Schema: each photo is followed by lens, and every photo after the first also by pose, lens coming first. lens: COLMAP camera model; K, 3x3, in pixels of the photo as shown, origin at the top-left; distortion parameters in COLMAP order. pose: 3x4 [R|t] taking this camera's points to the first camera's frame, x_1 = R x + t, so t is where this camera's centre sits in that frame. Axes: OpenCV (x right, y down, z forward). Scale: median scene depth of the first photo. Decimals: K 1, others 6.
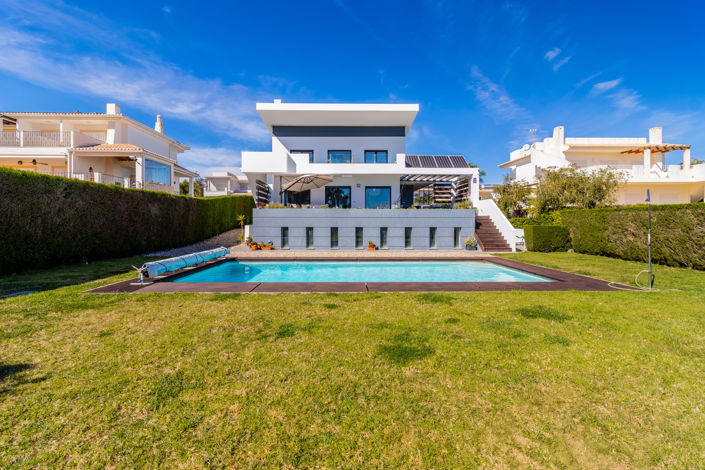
lens RADIAL K [[332.5, 0, 348.8], [0, 332.5, 238.1], [0, 0, 1]] dist [-0.002870, 0.002544]
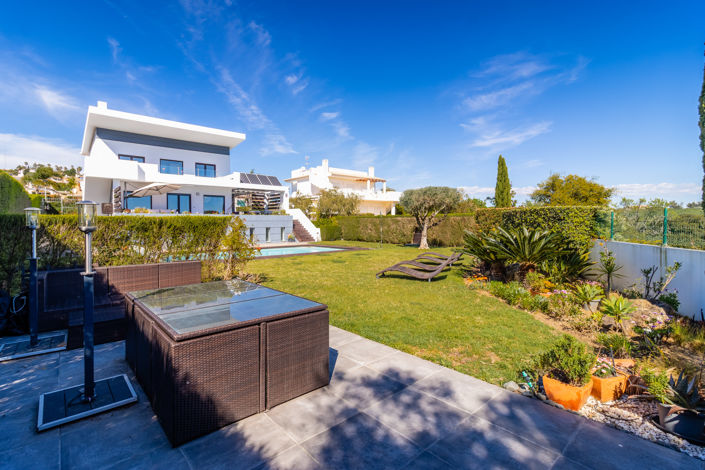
lens RADIAL K [[342.6, 0, 352.9], [0, 342.6, 222.9], [0, 0, 1]] dist [-0.000271, 0.000542]
pose [[0.748680, -0.006860, 0.662896, -0.339347], [0.037817, 0.998760, -0.032375, 0.006525], [-0.661852, 0.049307, 0.748011, -0.258498]]
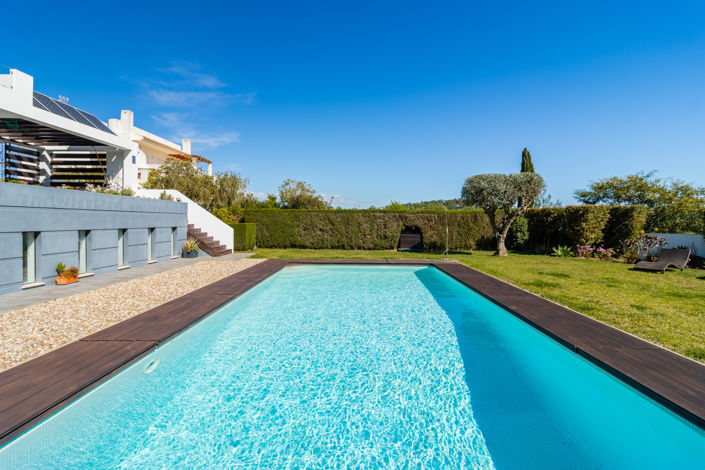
lens RADIAL K [[332.5, 0, 348.4], [0, 332.5, 225.2], [0, 0, 1]] dist [-0.002870, 0.002544]
pose [[0.015344, -0.013019, 0.999798, -0.267128], [0.040532, 0.999101, 0.012388, -0.022121], [-0.999060, 0.040333, 0.015857, 0.462379]]
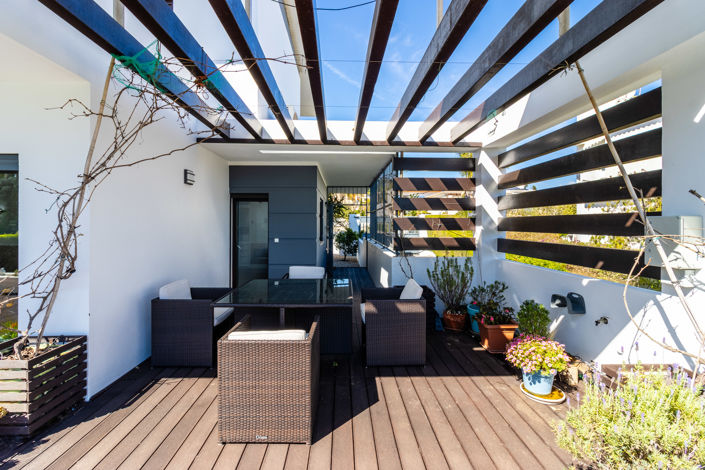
lens RADIAL K [[332.5, 0, 348.3], [0, 332.5, 232.0], [0, 0, 1]] dist [-0.002870, 0.002544]
pose [[0.999200, 0.017054, 0.036171, 0.225519], [-0.016032, 0.999469, -0.028364, -0.112169], [-0.036635, 0.027762, 0.998943, 0.805255]]
